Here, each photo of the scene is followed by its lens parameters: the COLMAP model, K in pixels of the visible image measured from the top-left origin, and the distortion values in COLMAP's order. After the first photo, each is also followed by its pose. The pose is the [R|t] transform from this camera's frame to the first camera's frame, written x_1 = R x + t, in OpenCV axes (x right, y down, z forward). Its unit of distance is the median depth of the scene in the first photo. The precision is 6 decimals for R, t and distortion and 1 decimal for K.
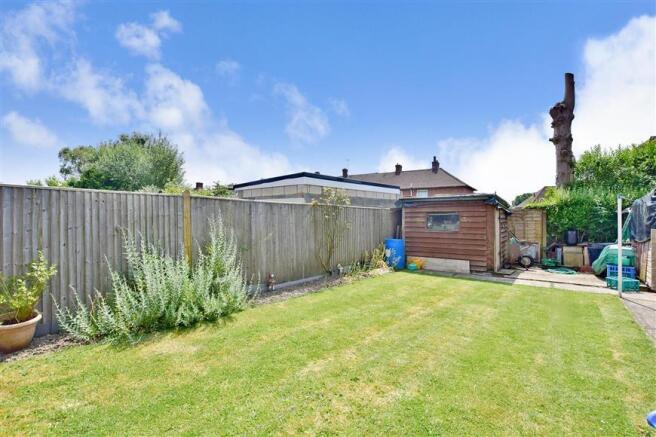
lens RADIAL K [[289.7, 0, 328.0], [0, 289.7, 218.5], [0, 0, 1]] dist [-0.032417, -0.000038]
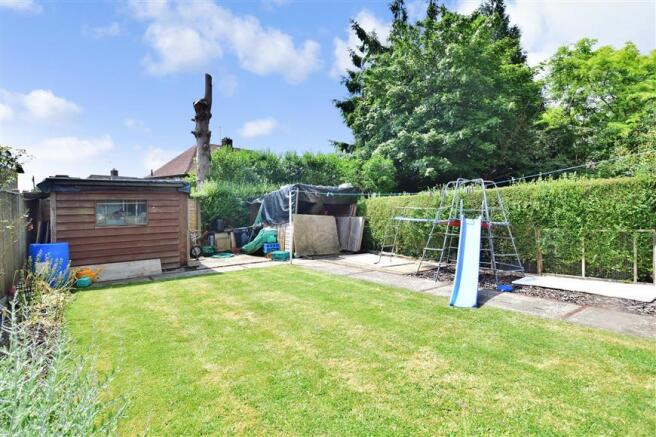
lens RADIAL K [[330.5, 0, 328.1], [0, 330.5, 208.3], [0, 0, 1]] dist [-0.044362, -0.000102]
pose [[0.270448, -0.008640, 0.962696, -0.280765], [0.018590, 0.999820, 0.003750, 0.004855], [-0.962555, 0.016882, 0.270560, 0.254483]]
